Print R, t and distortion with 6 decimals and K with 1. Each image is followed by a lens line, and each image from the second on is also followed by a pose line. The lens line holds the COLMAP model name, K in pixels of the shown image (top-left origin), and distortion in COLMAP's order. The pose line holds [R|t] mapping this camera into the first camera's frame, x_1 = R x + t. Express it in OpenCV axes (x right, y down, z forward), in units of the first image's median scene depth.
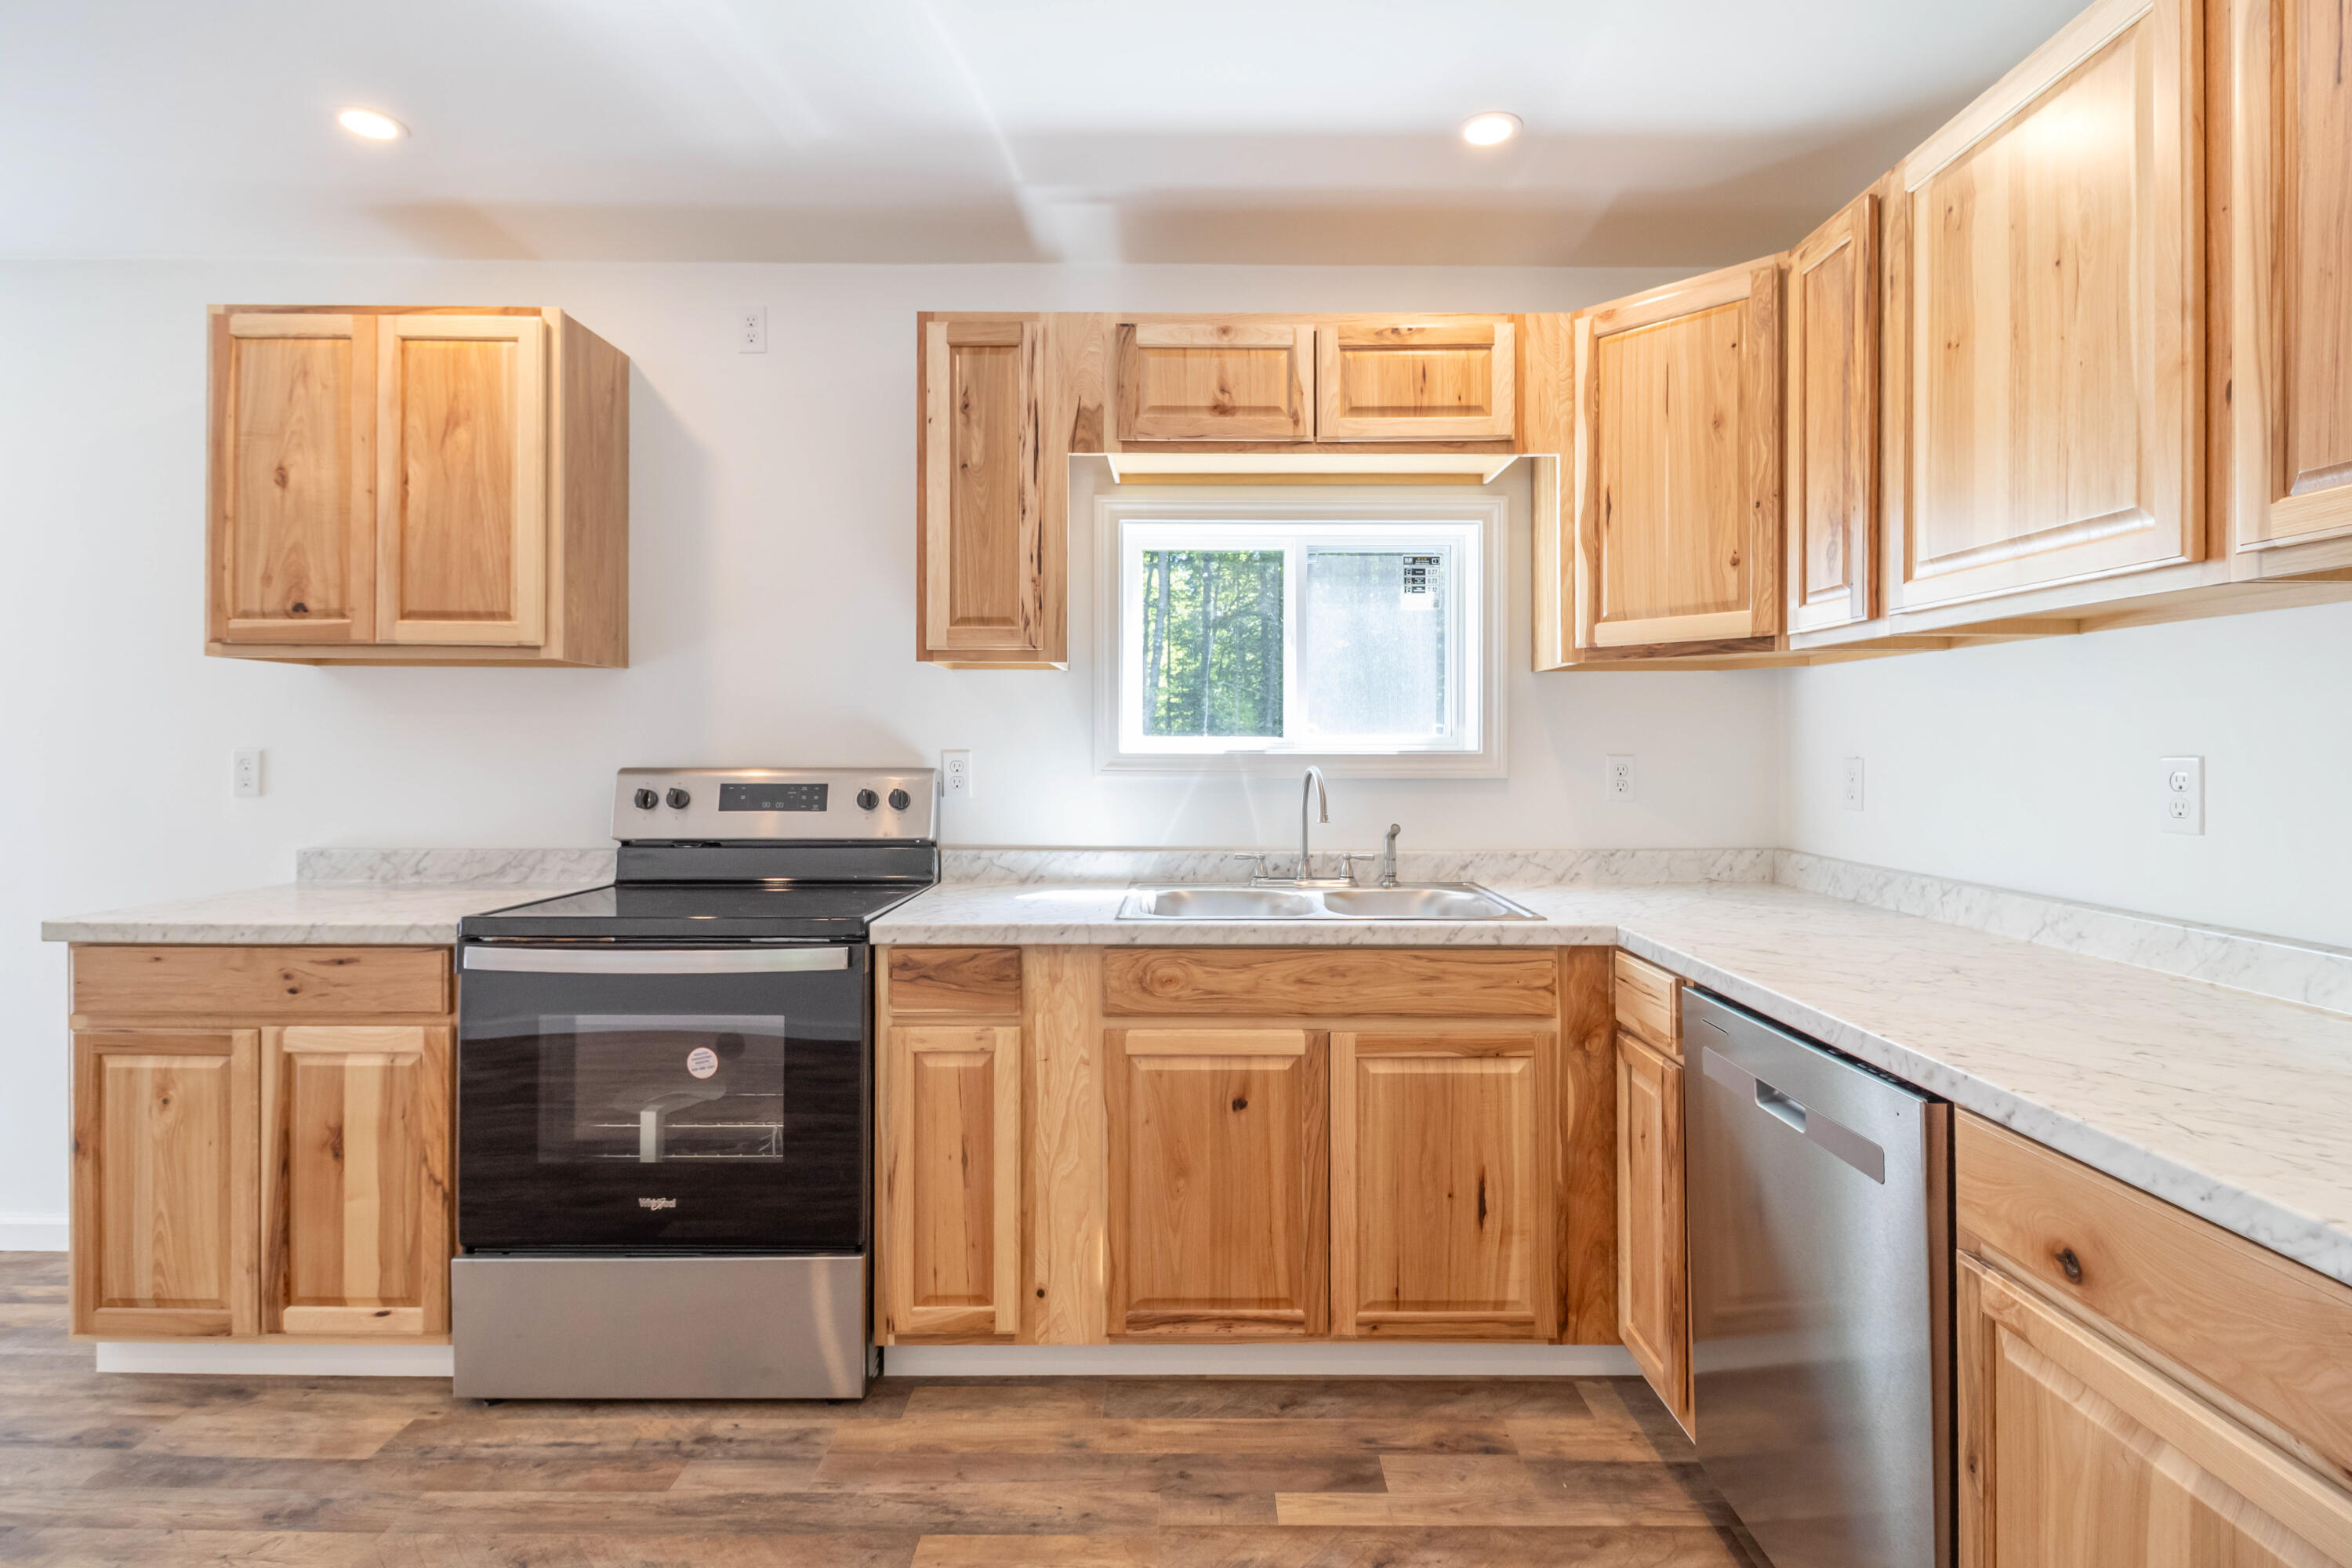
lens RADIAL K [[1097.8, 0, 1181.9], [0, 1097.8, 741.5], [0, 0, 1]] dist [0.000185, -0.000607]
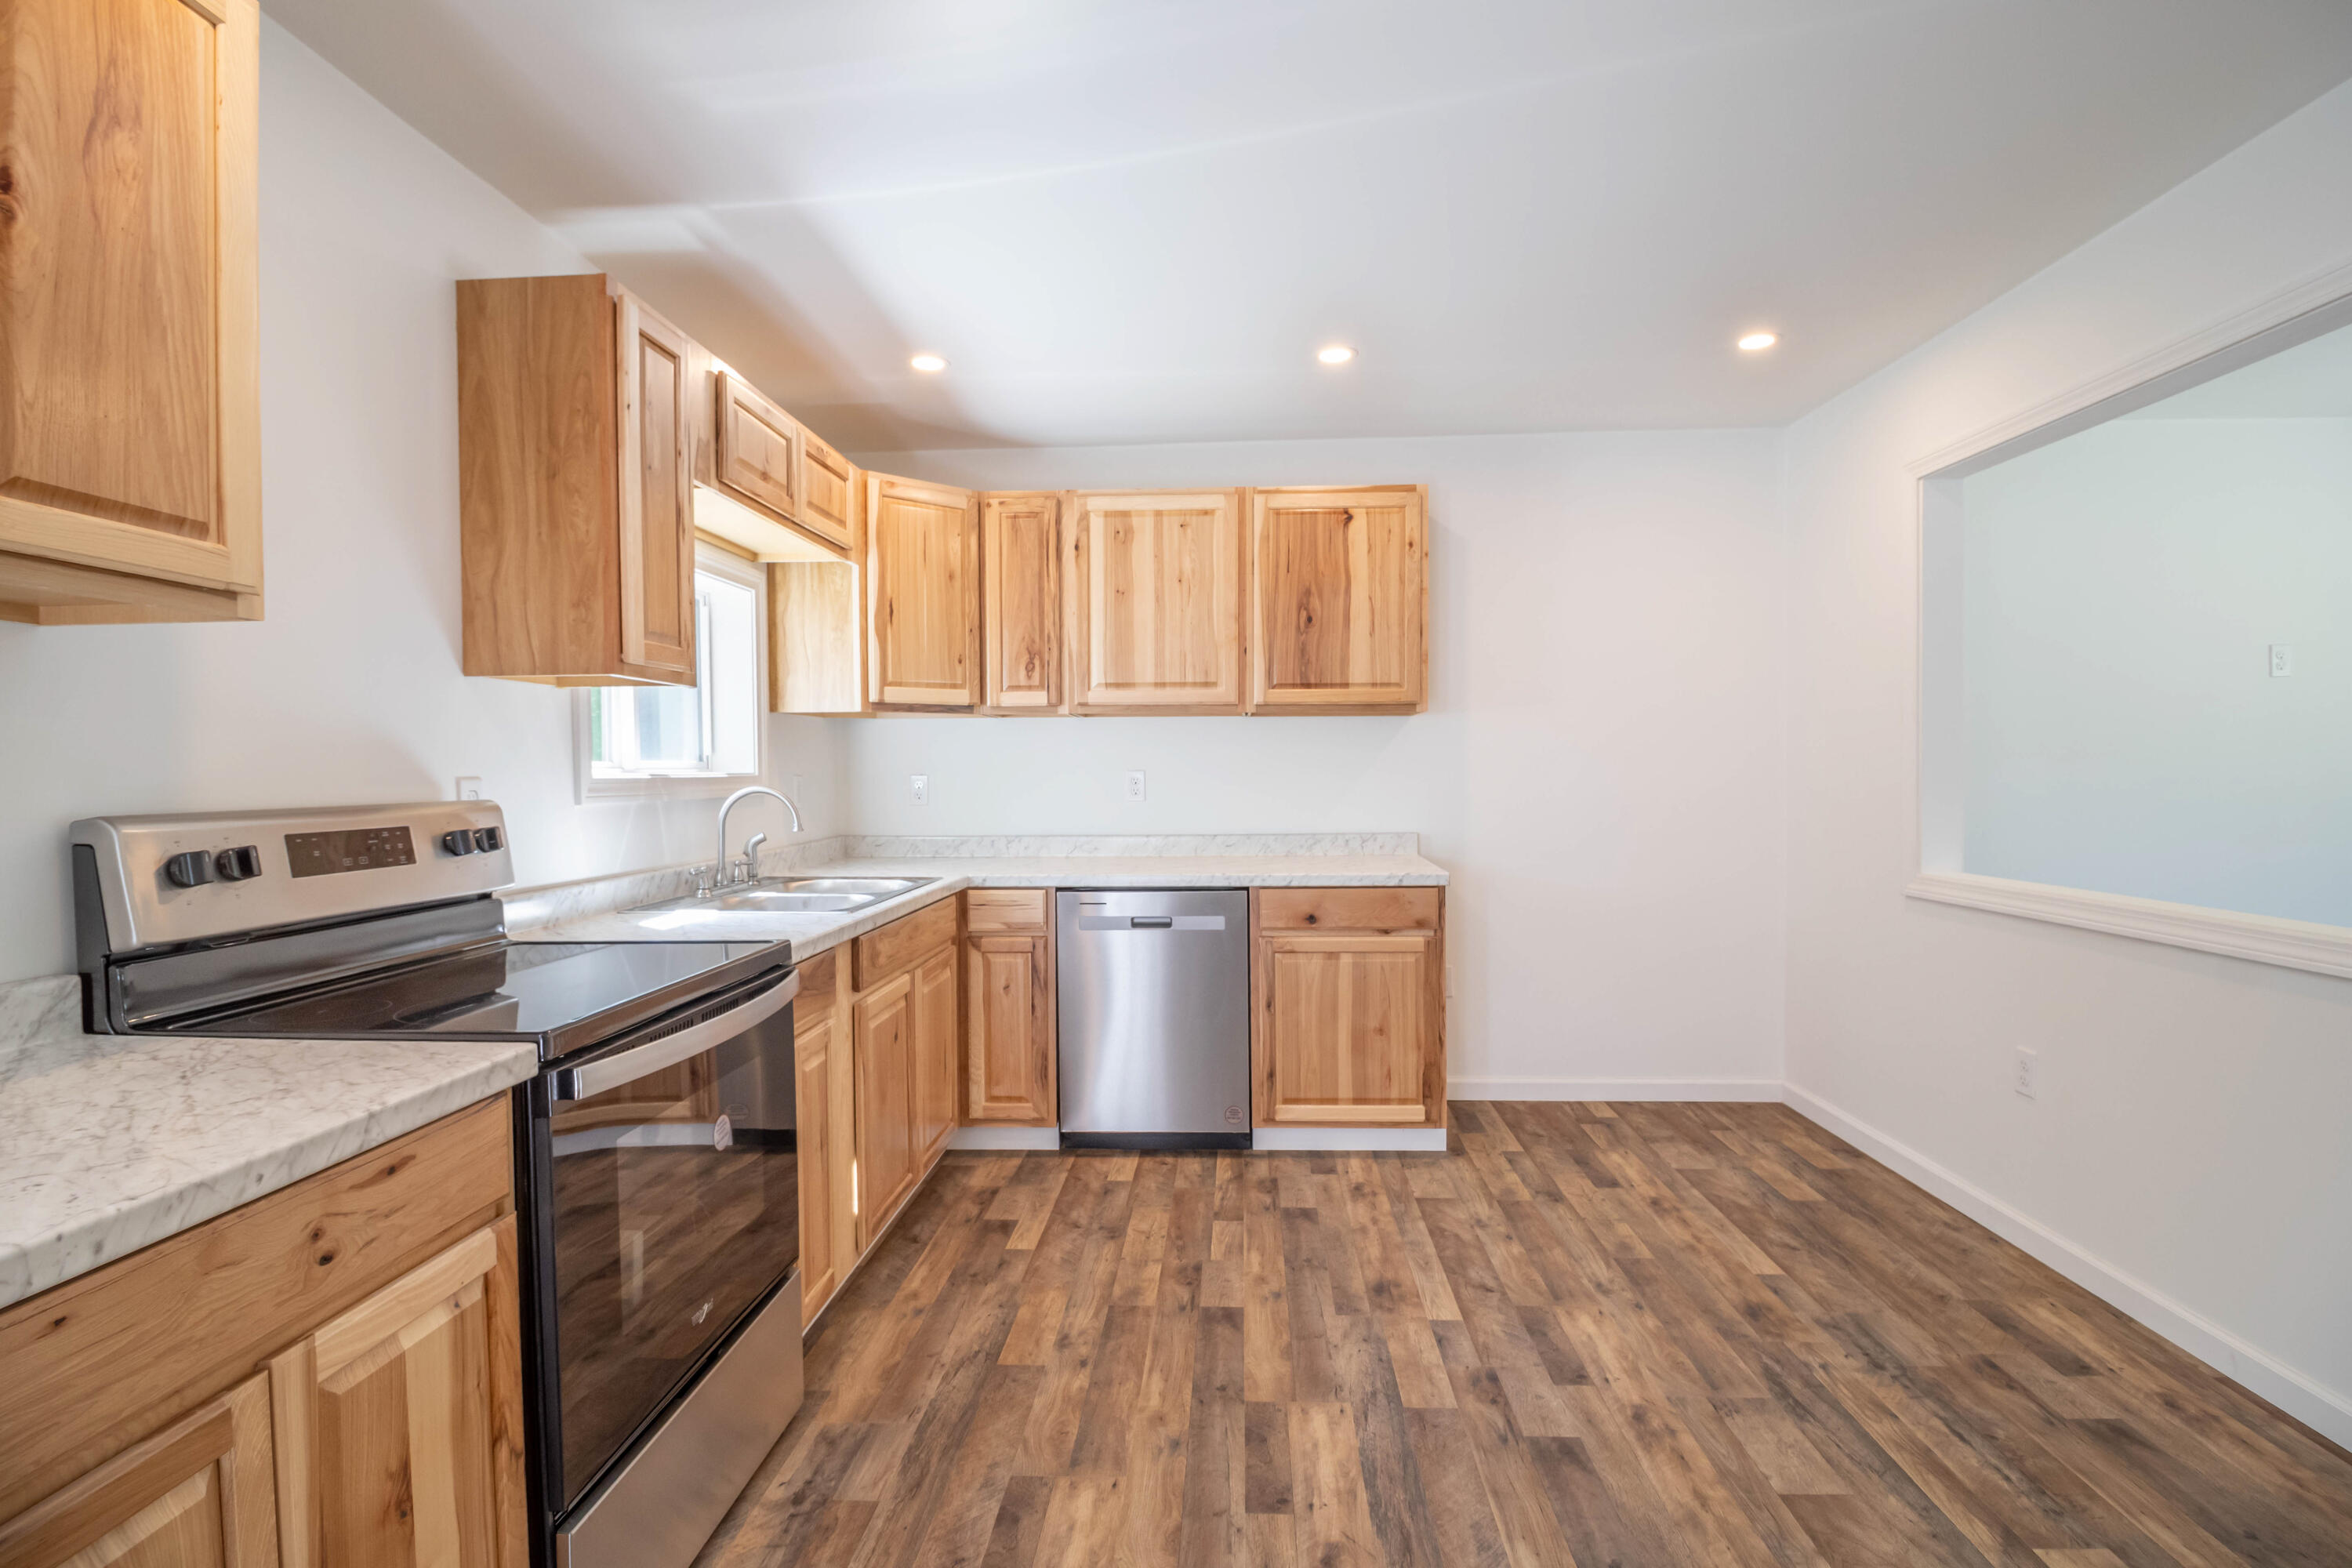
lens RADIAL K [[1078.5, 0, 1176.0], [0, 1078.5, 784.0], [0, 0, 1]] dist [0.001411, -0.016717]
pose [[0.084580, -0.017894, 0.996256, -1.258590], [0.003098, 0.999839, 0.017695, 0.000478], [-0.996412, 0.001589, 0.084622, 0.564378]]
